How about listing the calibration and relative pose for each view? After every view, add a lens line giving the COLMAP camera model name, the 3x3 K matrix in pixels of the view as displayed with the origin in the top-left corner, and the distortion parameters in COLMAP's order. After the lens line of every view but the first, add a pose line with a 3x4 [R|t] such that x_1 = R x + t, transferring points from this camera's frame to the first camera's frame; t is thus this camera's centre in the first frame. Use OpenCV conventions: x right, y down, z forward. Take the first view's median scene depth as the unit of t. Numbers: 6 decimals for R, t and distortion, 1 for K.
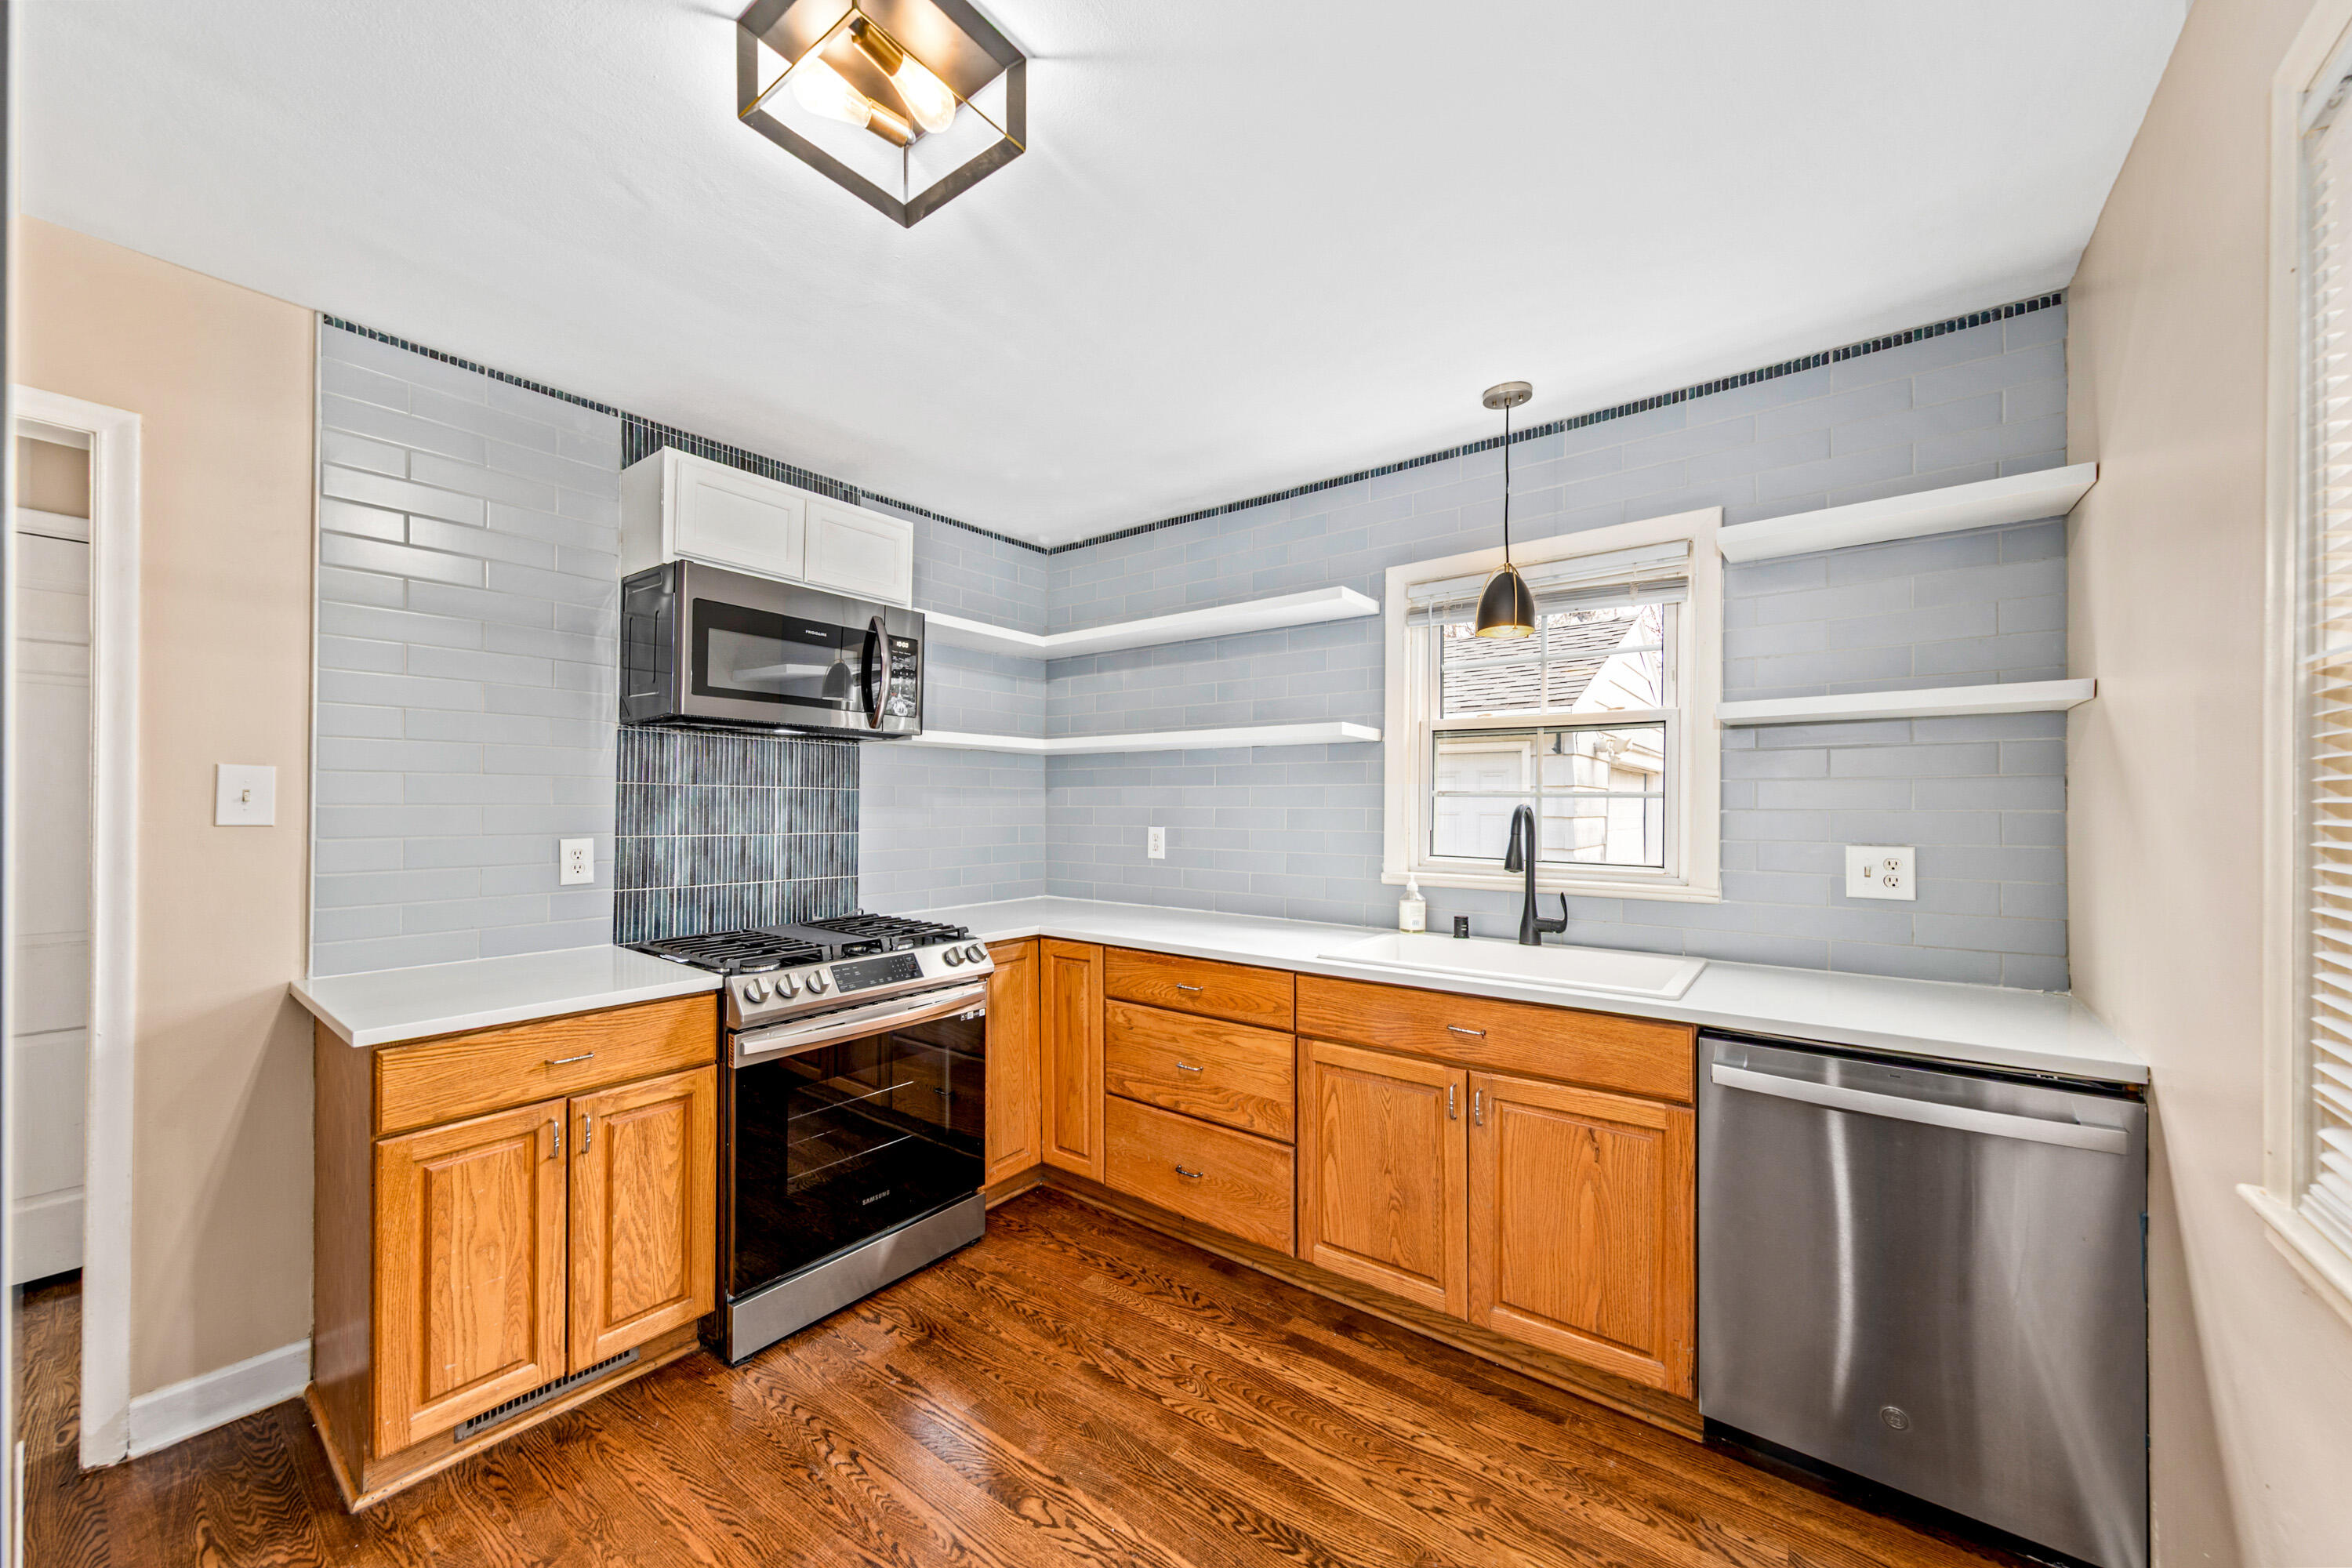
lens RADIAL K [[846.4, 0, 1173.7], [0, 846.4, 803.6], [0, 0, 1]] dist [0.000340, -0.000021]
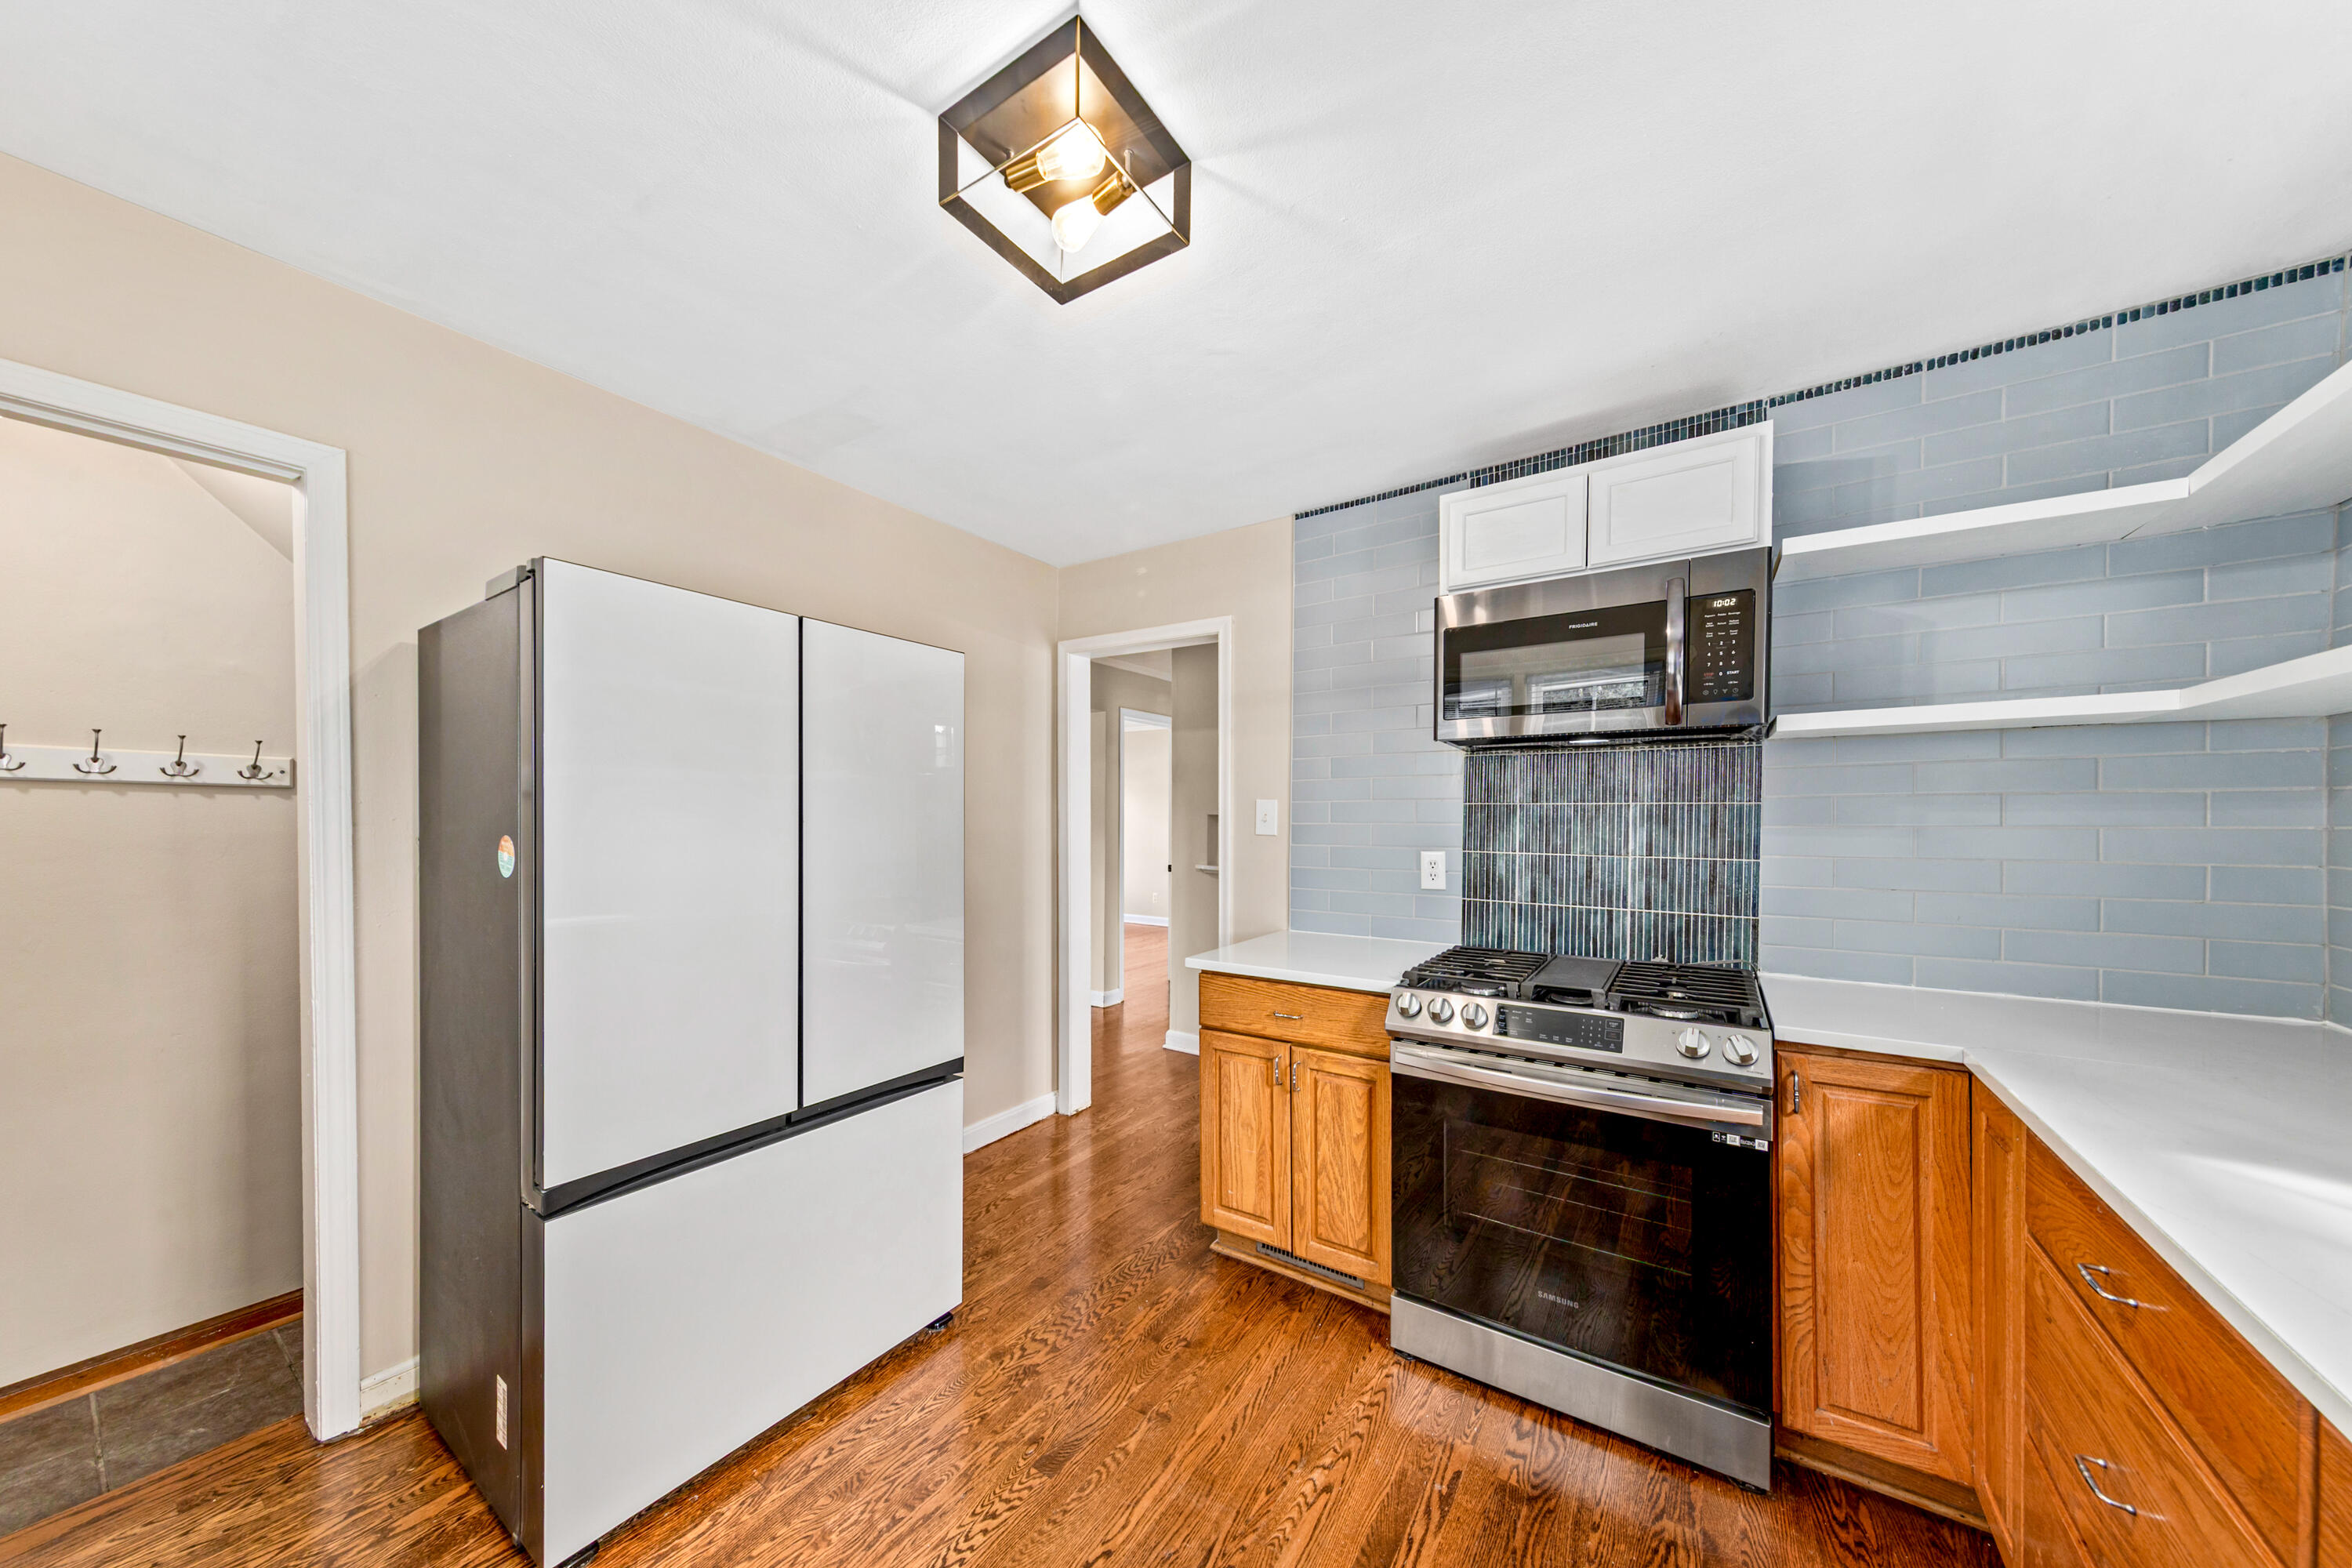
lens RADIAL K [[782.0, 0, 1180.1], [0, 782.0, 828.1], [0, 0, 1]] dist [0.001497, -0.000033]
pose [[0.062309, 0.008641, -0.998019, 0.376867], [0.002198, 0.999959, 0.008795, -0.002012], [0.998054, -0.002742, 0.062288, 0.575333]]
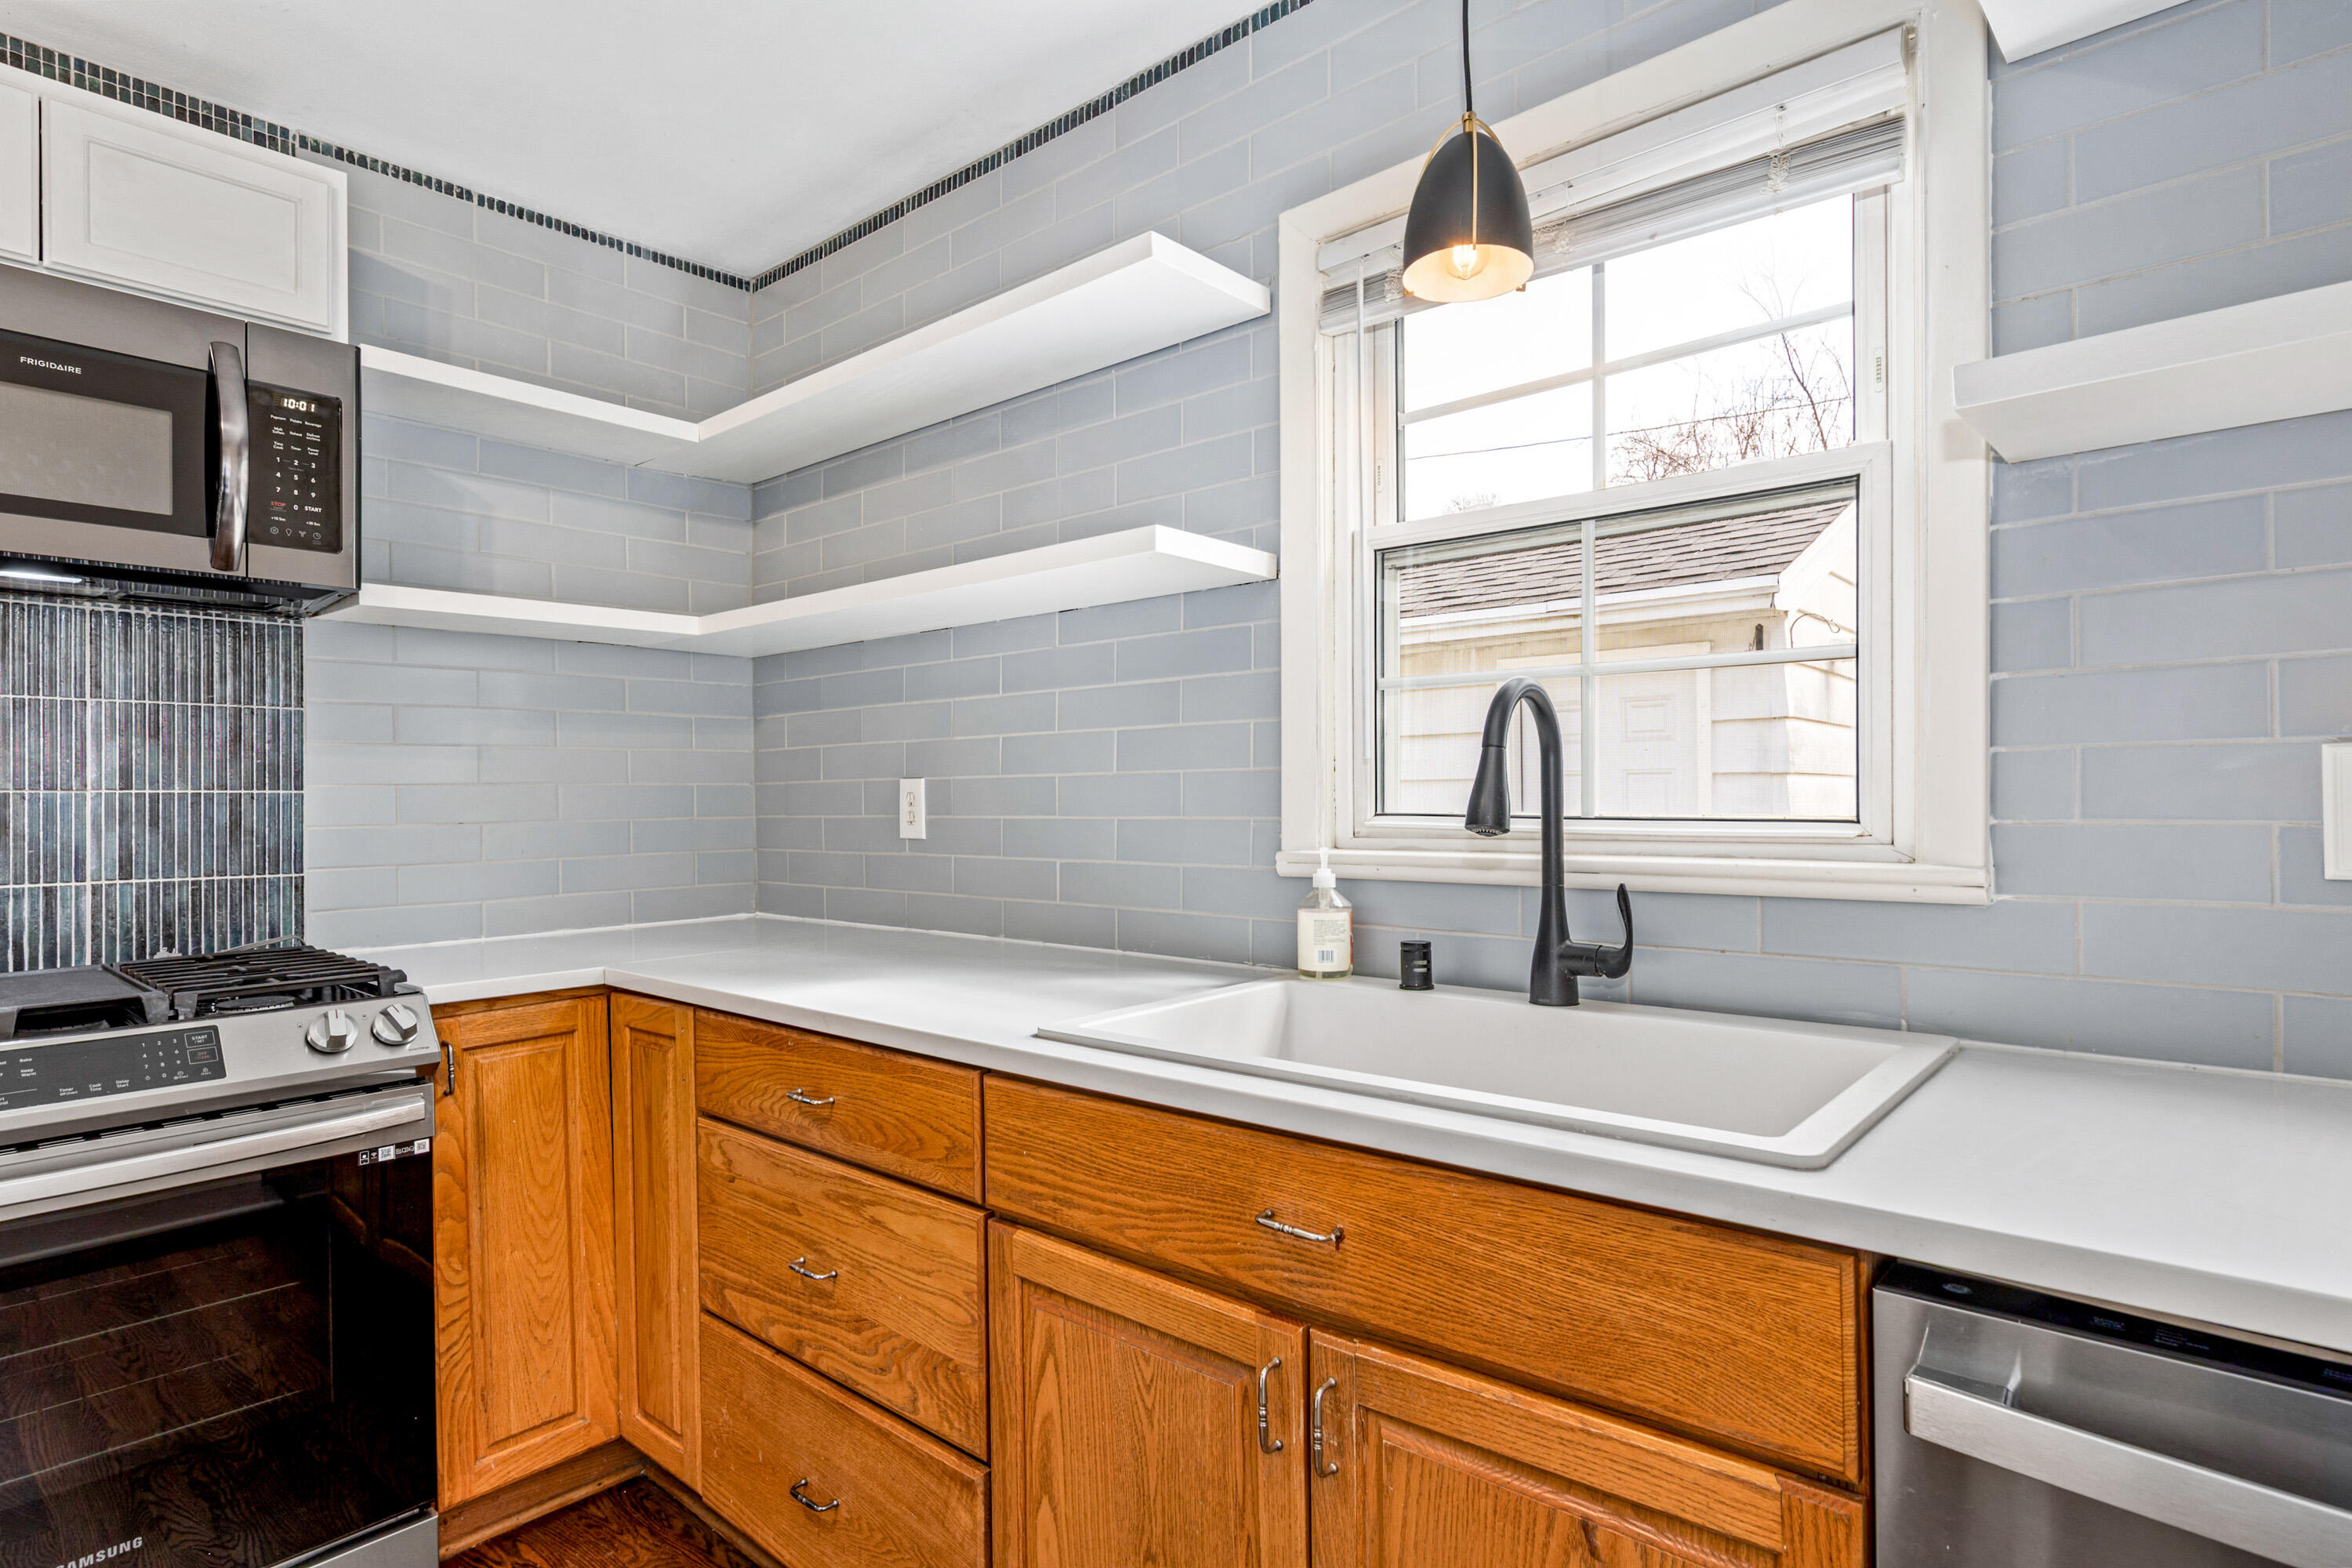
lens RADIAL K [[1220.1, 0, 1174.7], [0, 1220.1, 799.2], [0, 0, 1]] dist [0.000721, -0.000351]
pose [[0.997648, -0.014349, -0.067034, 0.279880], [0.014755, 0.999876, 0.005566, 0.055861], [0.066945, -0.006542, 0.997735, 0.369051]]
